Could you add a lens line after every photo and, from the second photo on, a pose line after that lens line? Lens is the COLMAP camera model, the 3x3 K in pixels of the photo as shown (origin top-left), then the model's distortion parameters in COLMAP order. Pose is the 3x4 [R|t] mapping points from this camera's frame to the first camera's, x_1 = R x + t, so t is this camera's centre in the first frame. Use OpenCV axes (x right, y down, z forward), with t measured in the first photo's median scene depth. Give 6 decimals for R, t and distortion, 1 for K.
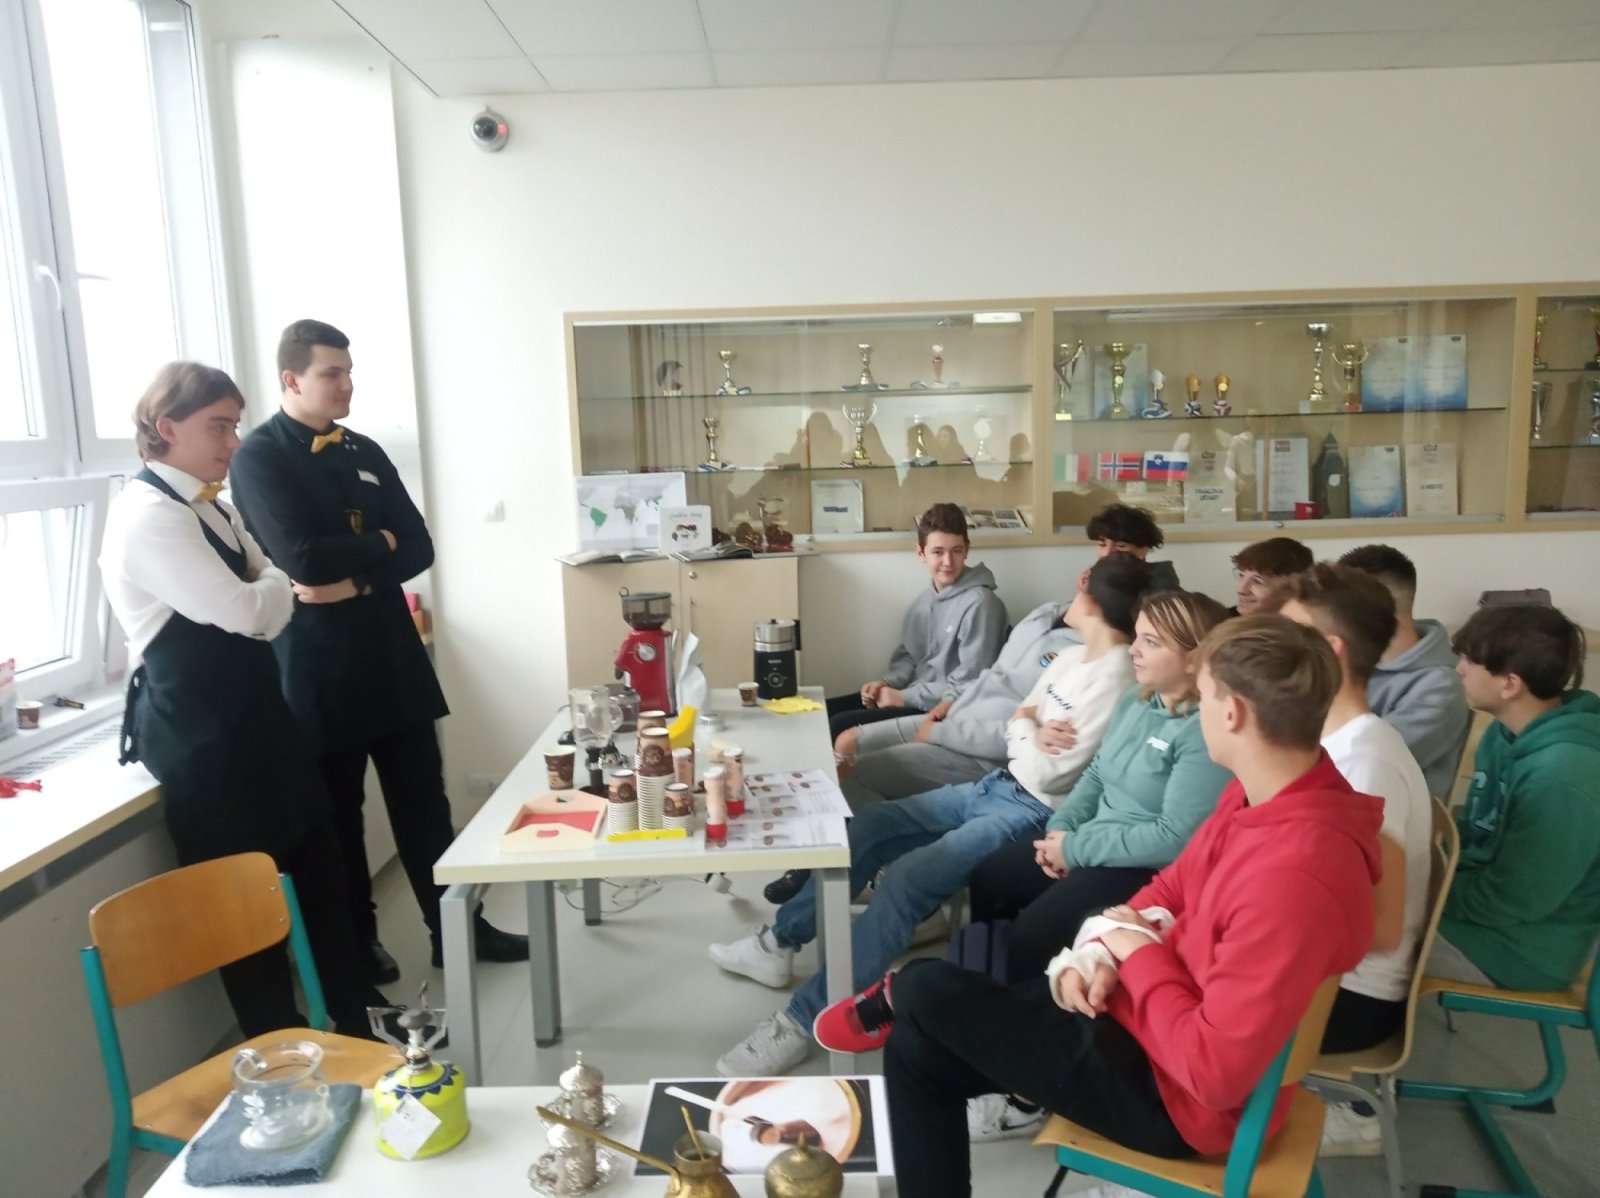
lens RADIAL K [[1245.3, 0, 800.0], [0, 1245.3, 599.0], [0, 0, 1]] dist [0.056554, -0.124785]
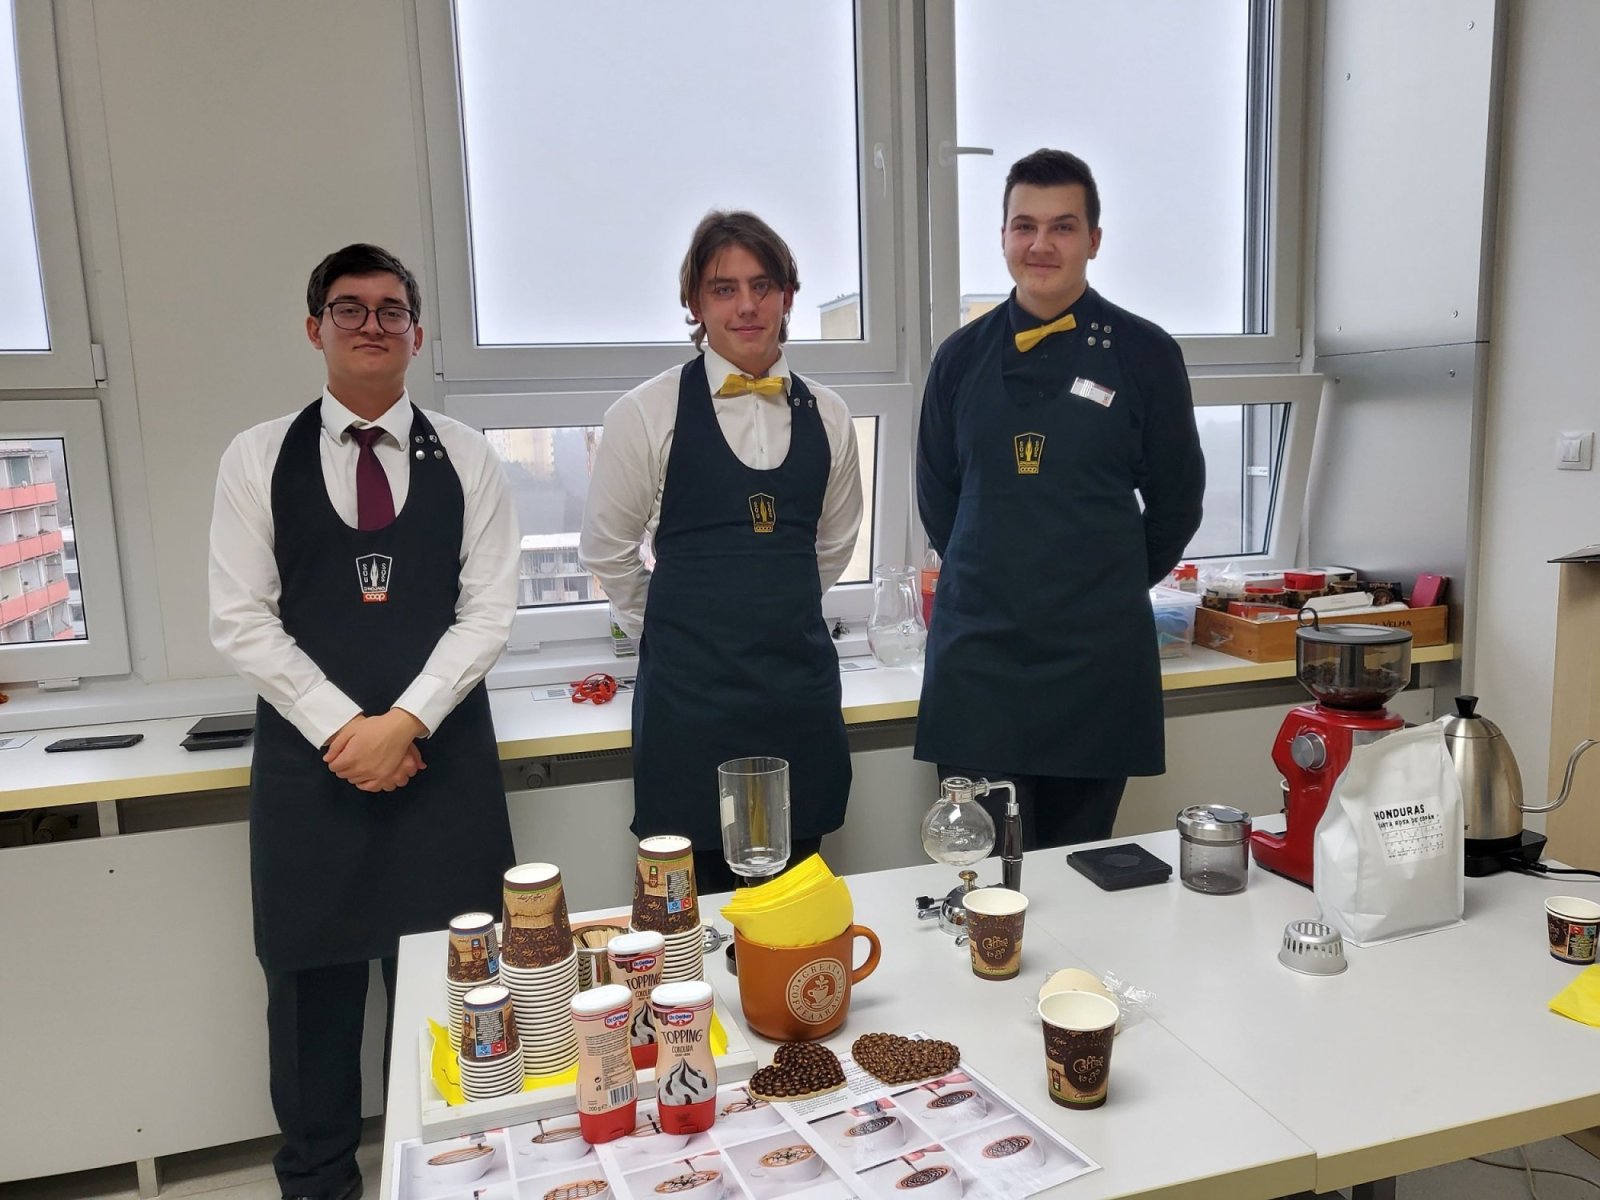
lens RADIAL K [[1244.1, 0, 800.0], [0, 1244.1, 600.0], [0, 0, 1]] dist [-0.023434, -0.001104]
pose [[0.288719, 0.154065, -0.944937, 0.224558], [-0.106301, 0.986024, 0.128284, -0.045681], [0.951494, 0.063410, 0.301061, 0.594439]]
